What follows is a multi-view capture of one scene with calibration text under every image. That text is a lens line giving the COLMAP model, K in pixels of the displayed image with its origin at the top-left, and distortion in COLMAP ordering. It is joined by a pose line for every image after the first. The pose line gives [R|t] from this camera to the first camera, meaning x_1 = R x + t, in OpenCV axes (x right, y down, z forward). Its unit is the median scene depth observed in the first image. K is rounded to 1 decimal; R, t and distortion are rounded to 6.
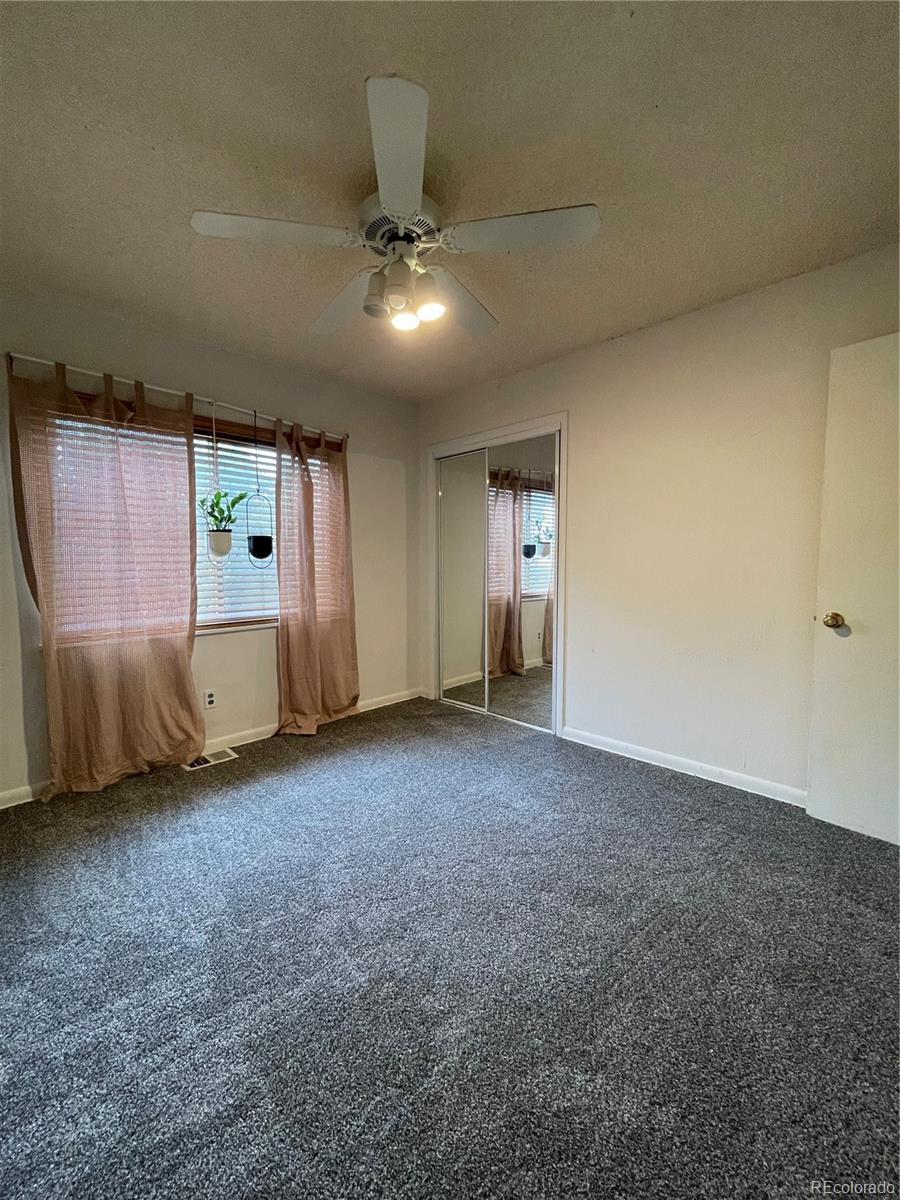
lens RADIAL K [[481.7, 0, 451.9], [0, 481.7, 597.6], [0, 0, 1]] dist [-0.002814, -0.000124]
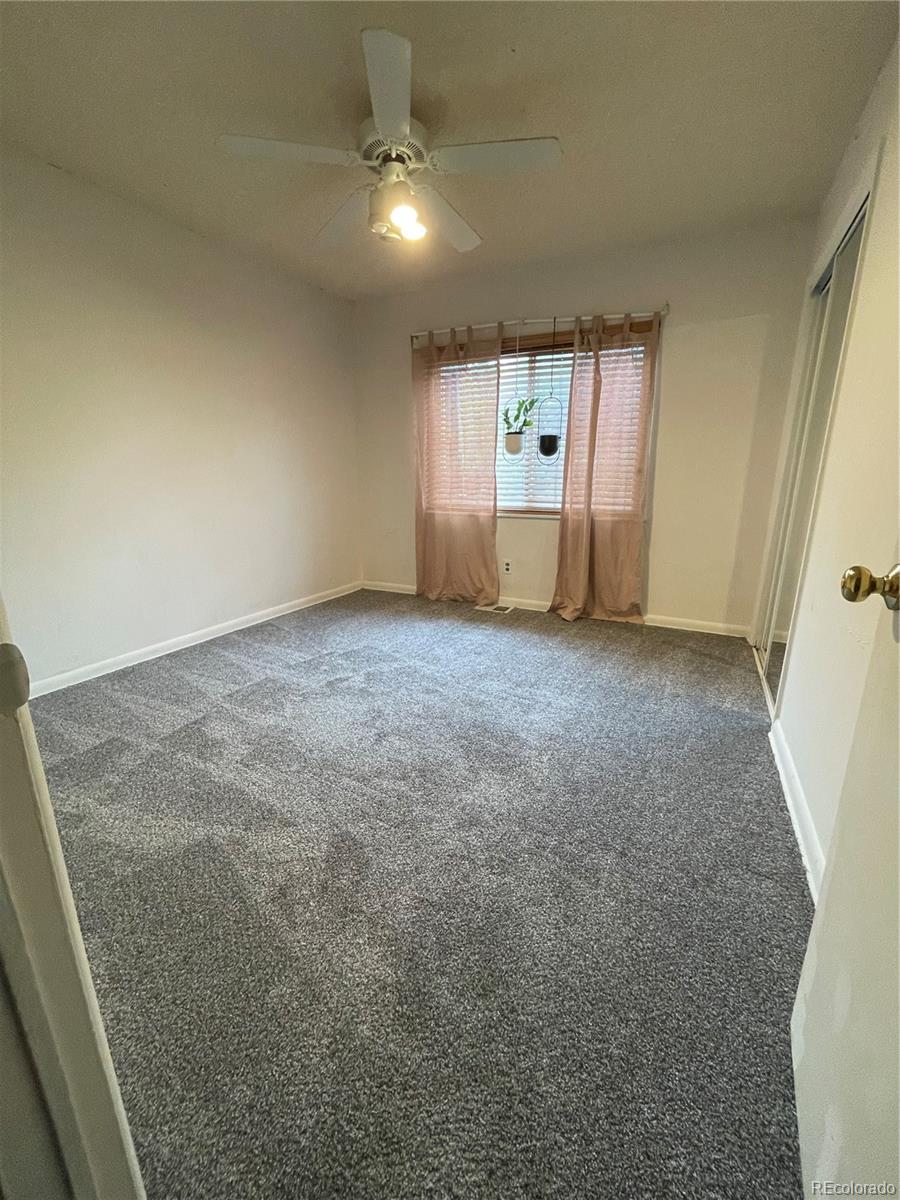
lens RADIAL K [[481.7, 0, 454.1], [0, 481.7, 602.6], [0, 0, 1]] dist [-0.002814, -0.000124]
pose [[0.315582, 0.246093, -0.916431, 0.691260], [-0.078561, 0.969245, 0.233222, 0.006806], [0.945640, -0.001605, 0.325210, 0.424222]]
